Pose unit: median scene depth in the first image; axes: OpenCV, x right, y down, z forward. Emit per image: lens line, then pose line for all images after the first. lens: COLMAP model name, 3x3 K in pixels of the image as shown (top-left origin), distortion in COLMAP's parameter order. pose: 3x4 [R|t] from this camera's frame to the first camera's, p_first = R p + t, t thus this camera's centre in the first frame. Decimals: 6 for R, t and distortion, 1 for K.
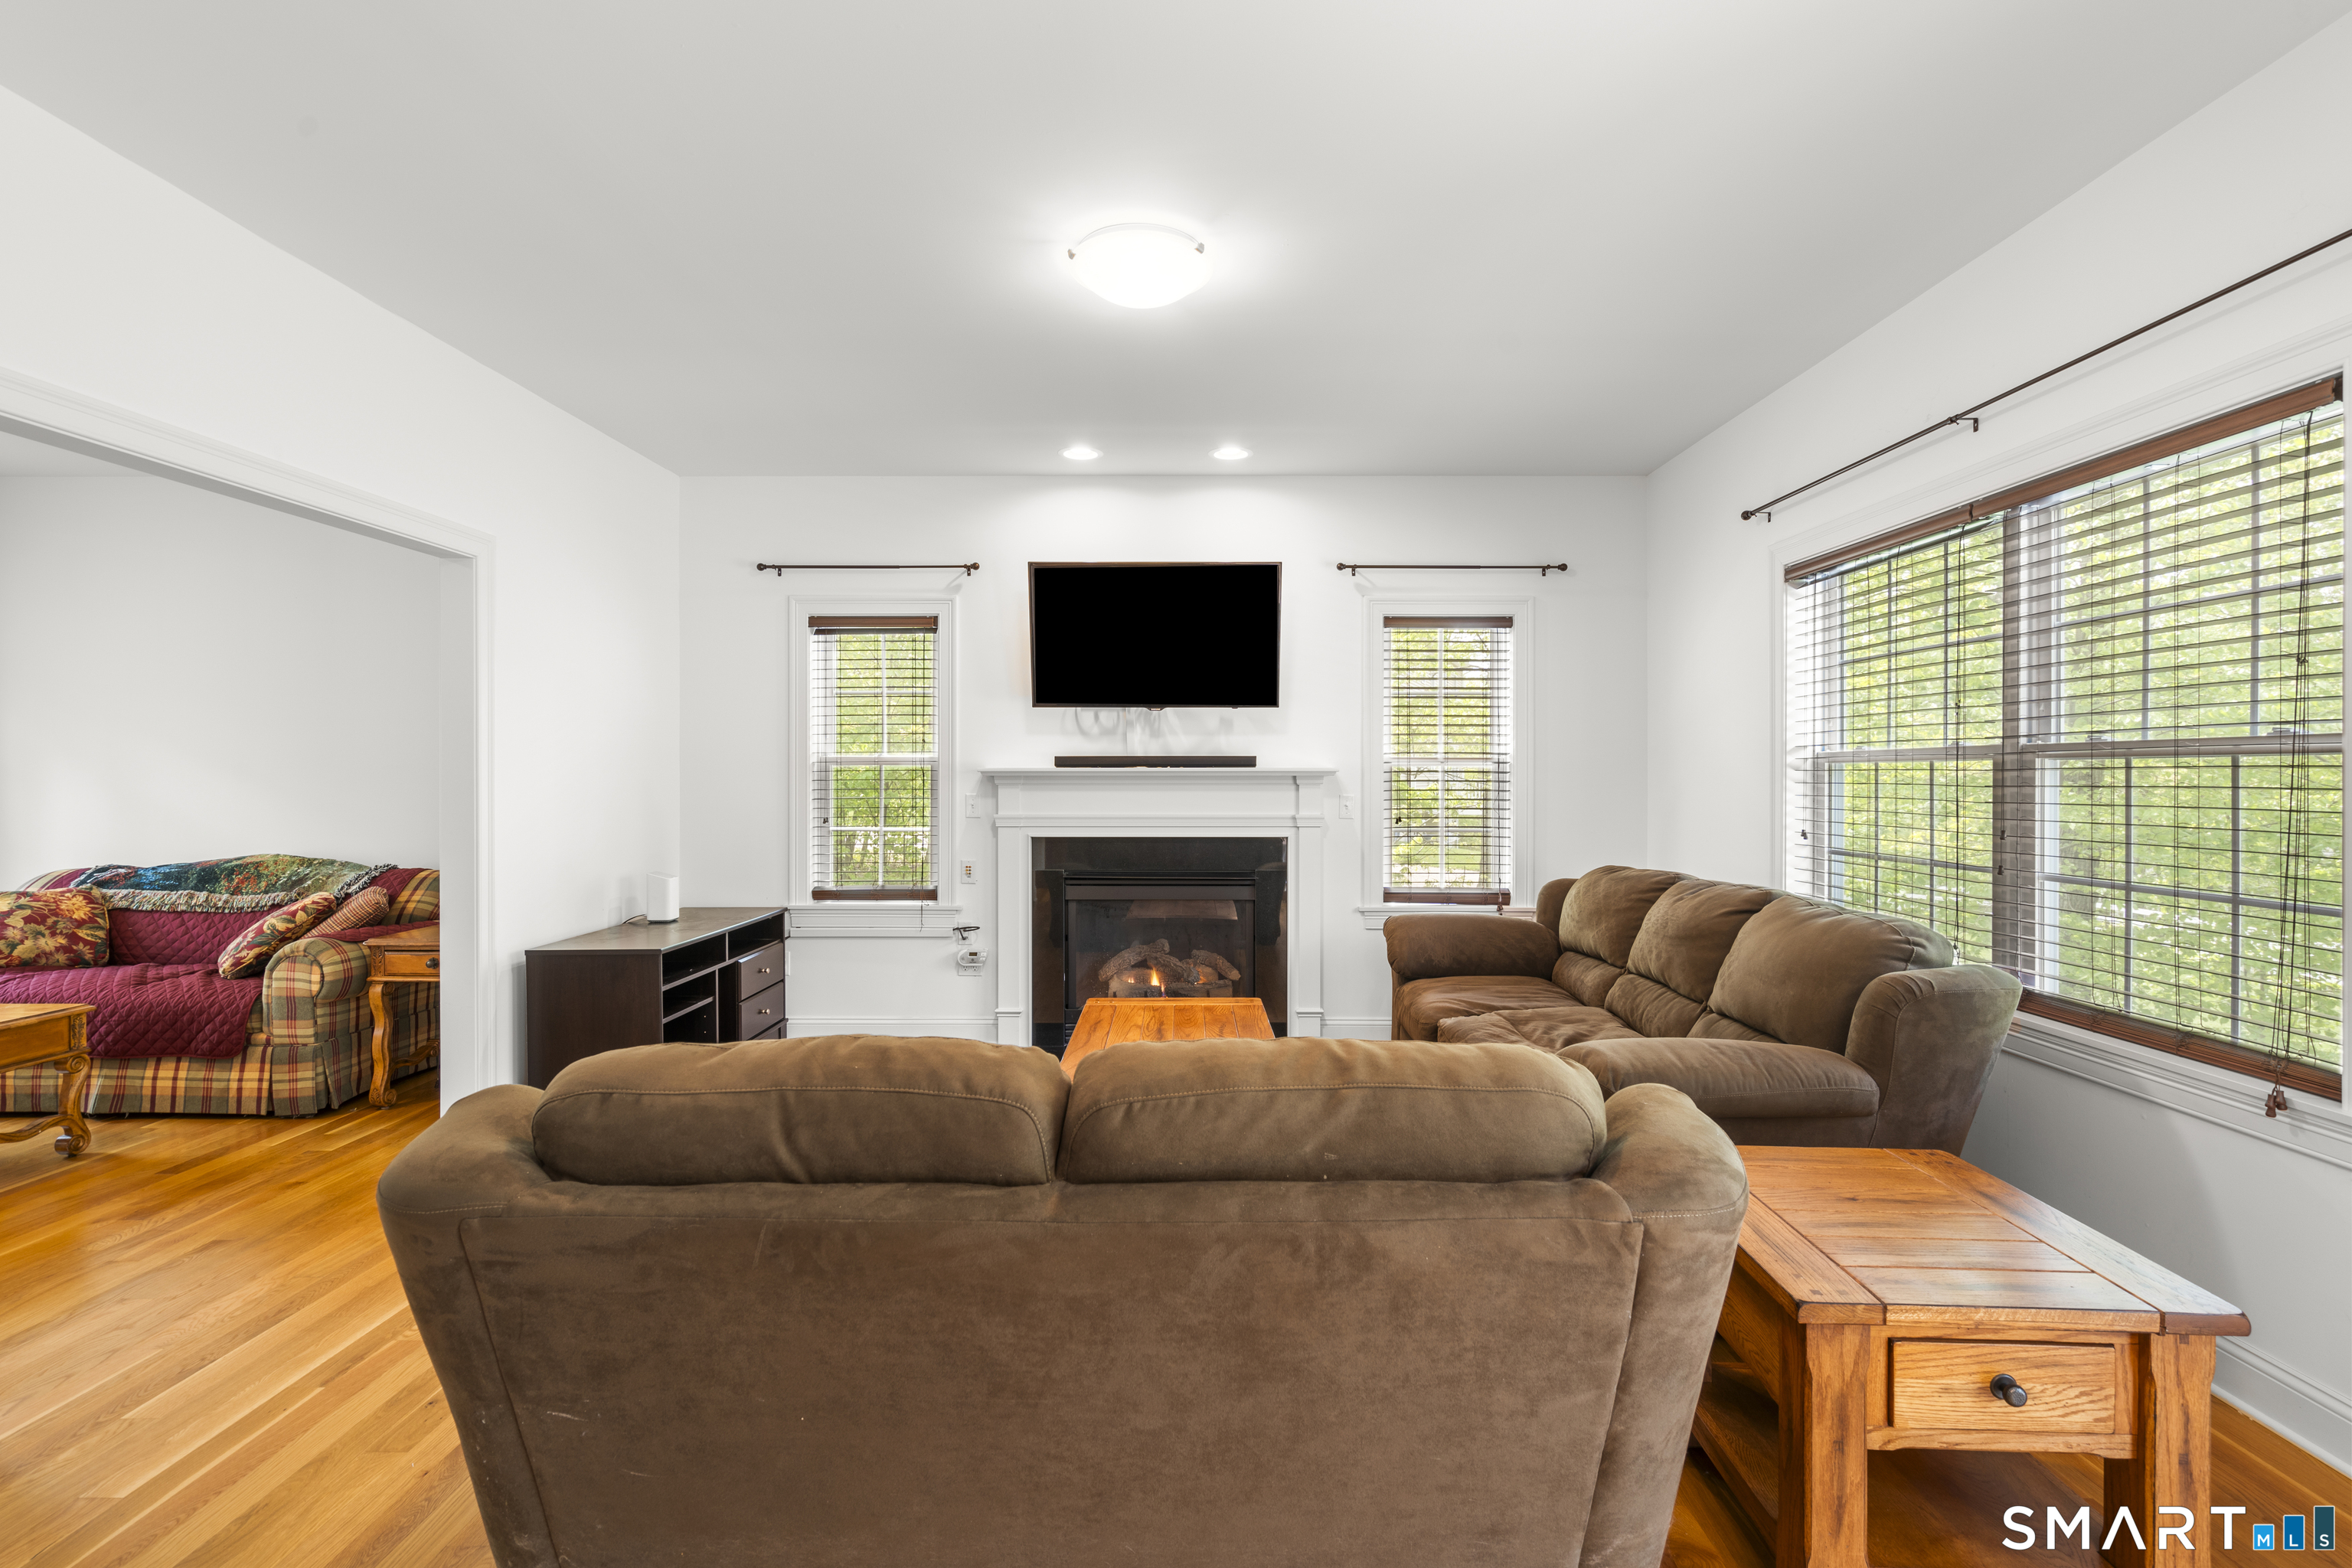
lens RADIAL K [[1058.2, 0, 1186.0], [0, 1058.2, 781.5], [0, 0, 1]] dist [0.003352, 0.000816]
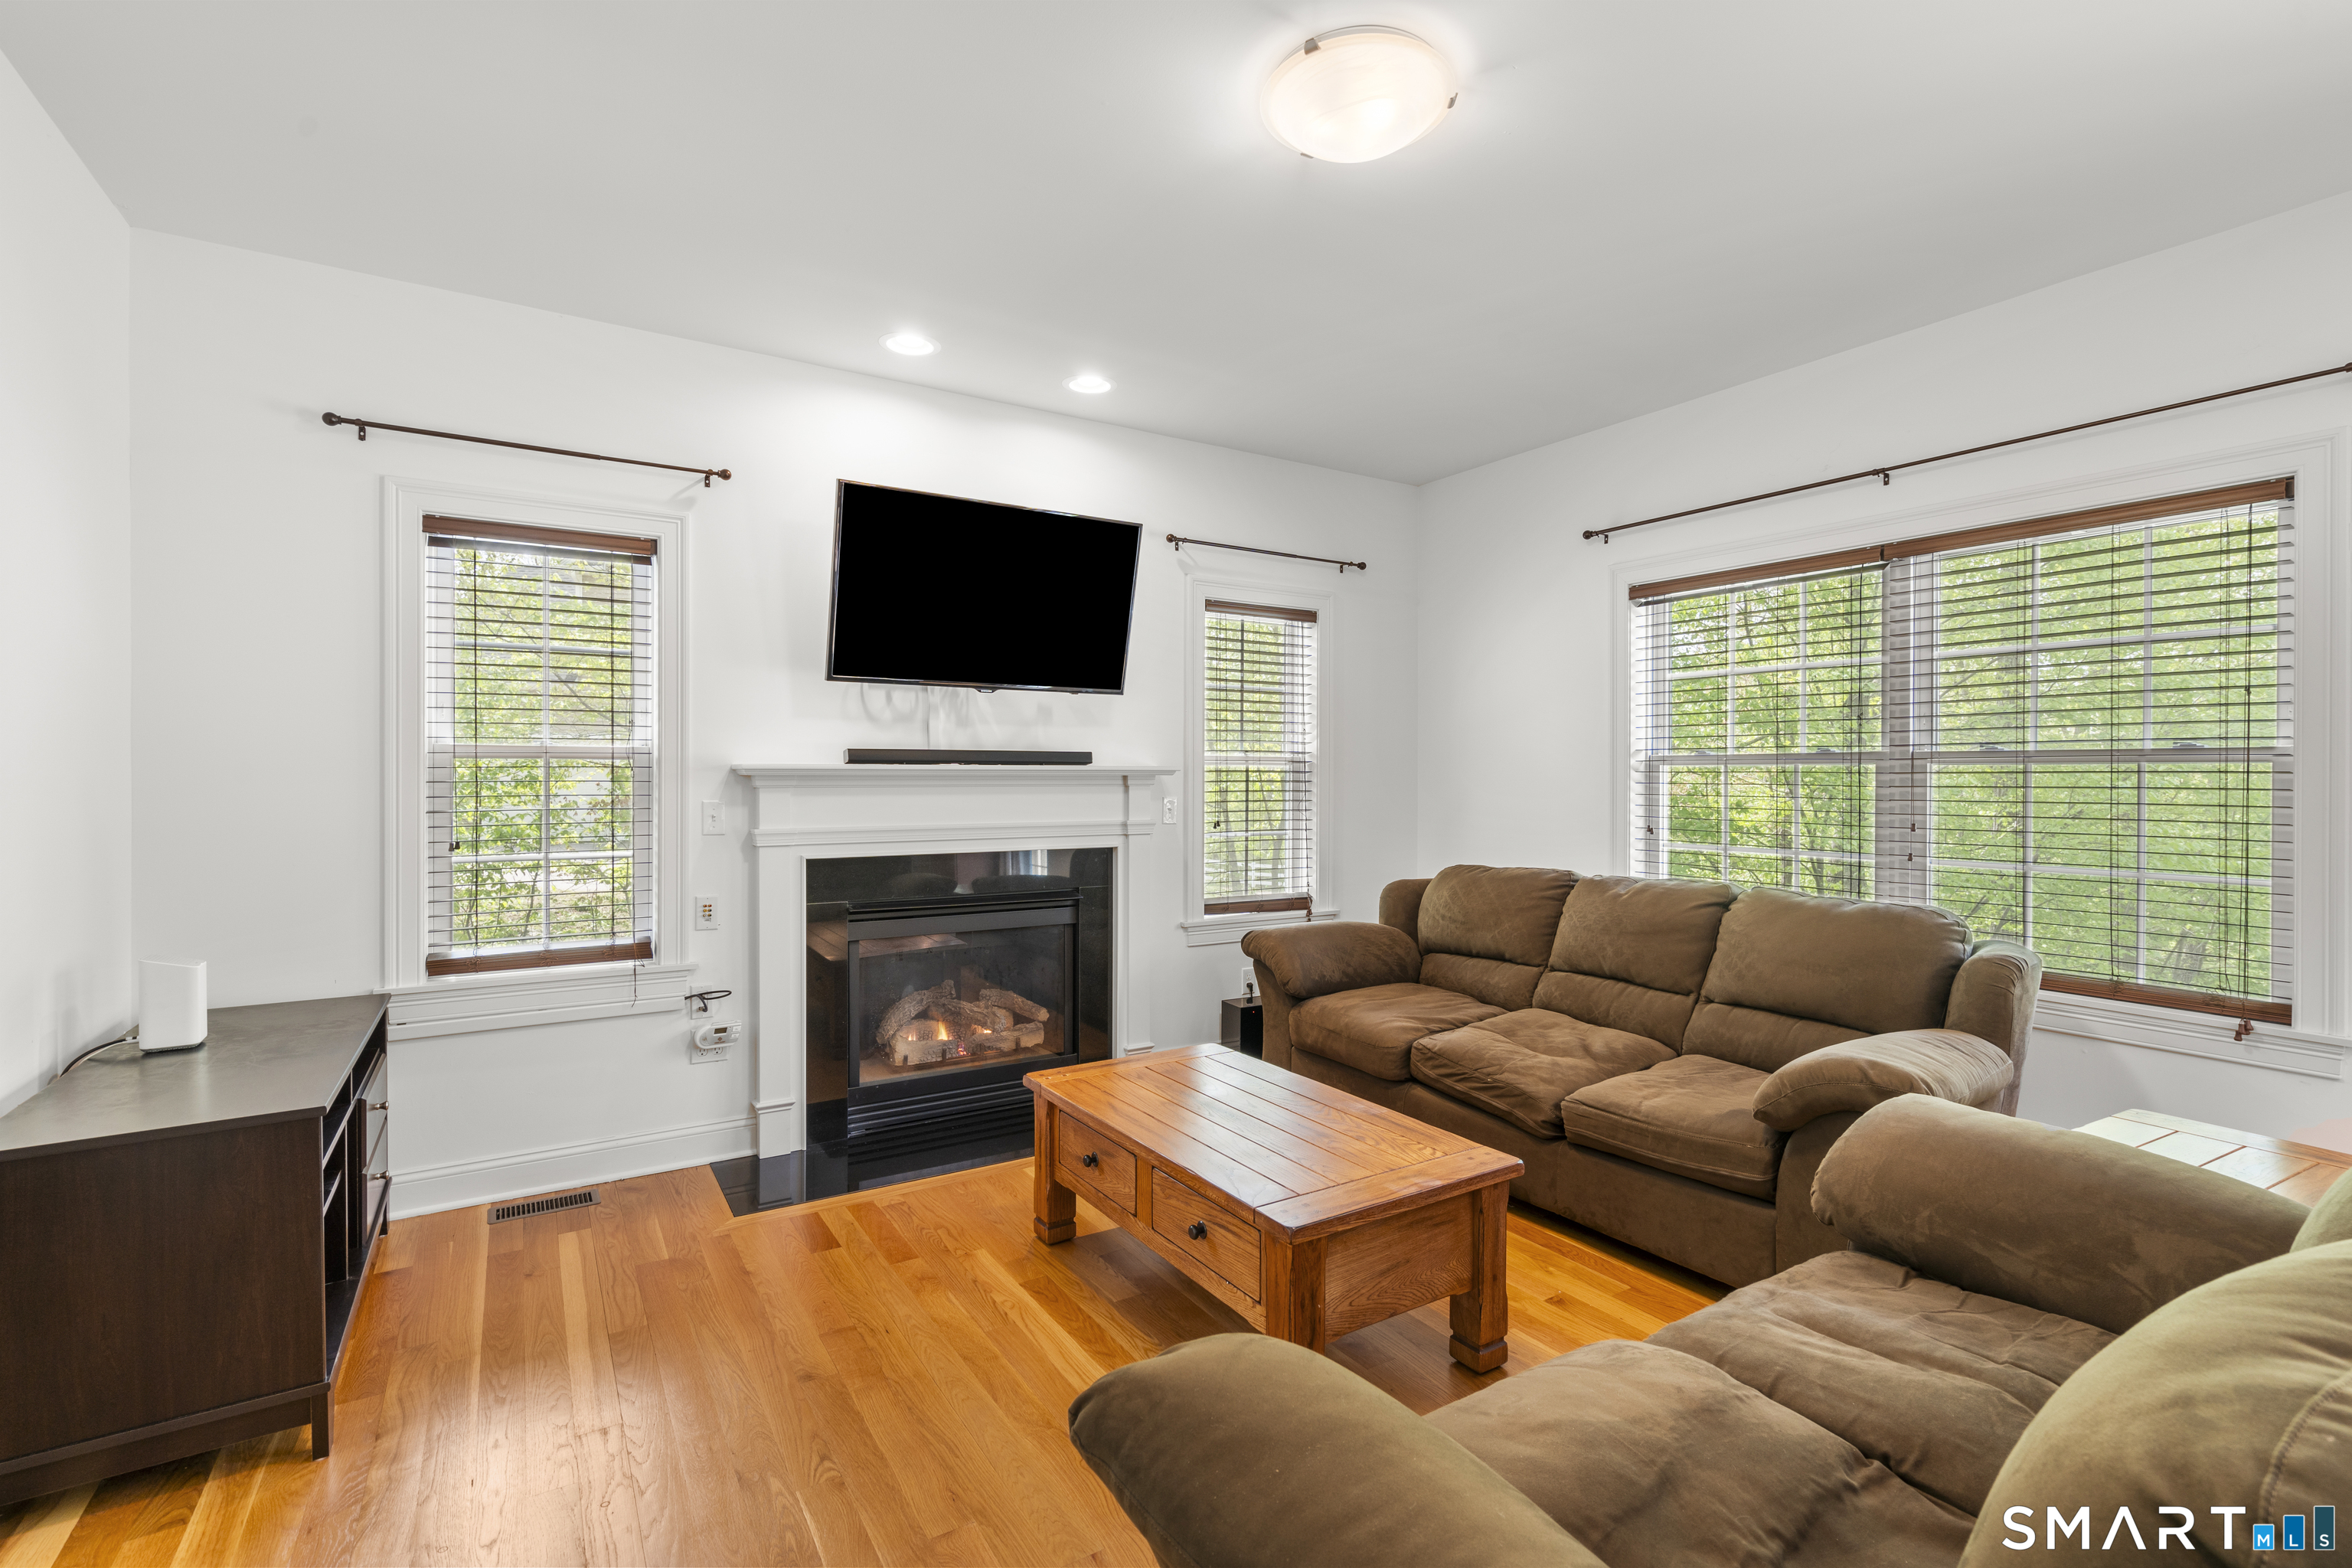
lens RADIAL K [[1058.2, 0, 1171.0], [0, 1058.2, 780.4], [0, 0, 1]] dist [0.003352, 0.000816]
pose [[0.843610, -0.001421, 0.536955, -0.325481], [0.000567, 0.999998, 0.001755, -0.002760], [-0.536957, -0.001176, 0.843609, 0.253529]]
